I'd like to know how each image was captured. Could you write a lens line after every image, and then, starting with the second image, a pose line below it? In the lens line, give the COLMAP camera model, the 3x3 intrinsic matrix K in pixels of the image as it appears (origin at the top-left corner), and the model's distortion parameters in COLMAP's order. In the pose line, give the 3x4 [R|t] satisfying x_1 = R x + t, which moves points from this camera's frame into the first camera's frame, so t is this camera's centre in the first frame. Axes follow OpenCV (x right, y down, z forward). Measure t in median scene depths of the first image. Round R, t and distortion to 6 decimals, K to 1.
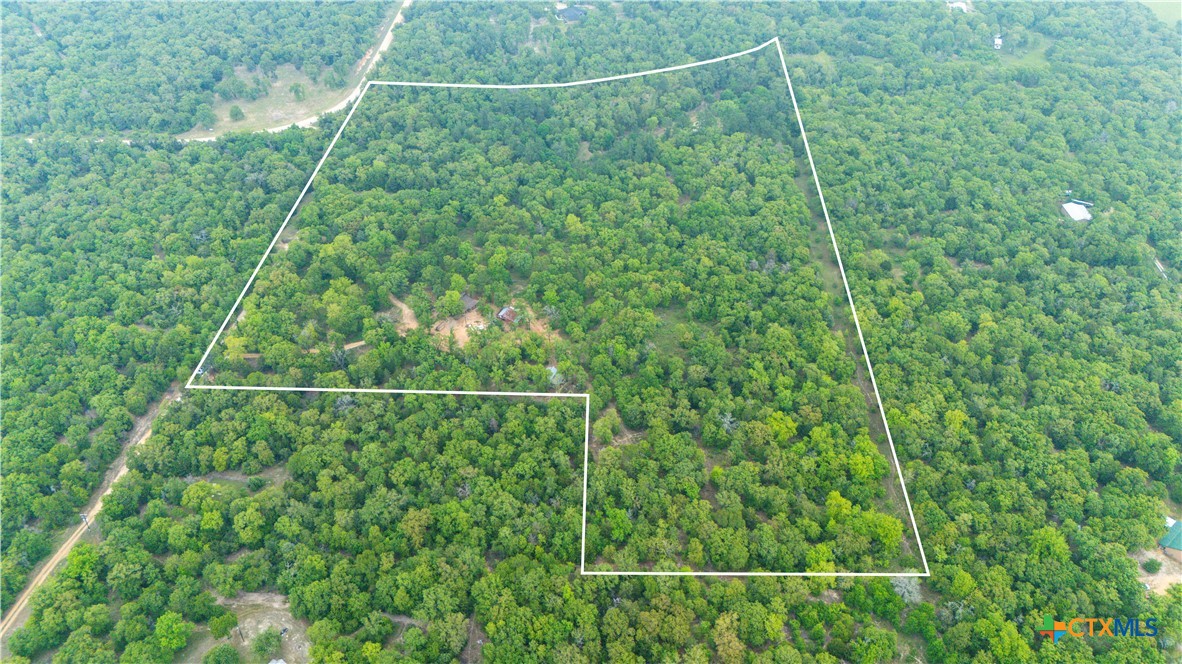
lens RADIAL K [[866.1, 0, 591.0], [0, 866.1, 332.0], [0, 0, 1]] dist [0.070206, -0.076437]
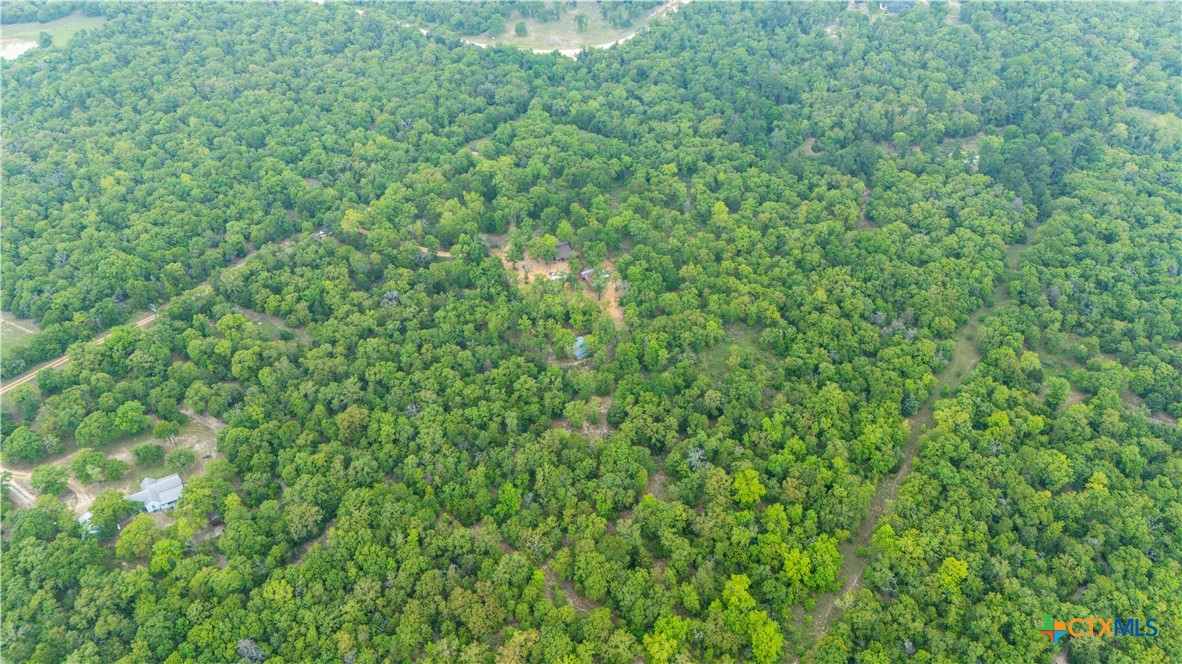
lens RADIAL K [[866.1, 0, 591.0], [0, 866.1, 332.0], [0, 0, 1]] dist [0.070206, -0.076437]
pose [[0.853971, 0.350130, -0.384893, 0.308570], [-0.337482, 0.935741, 0.102446, -0.062203], [0.396029, 0.042409, 0.917258, 0.107668]]
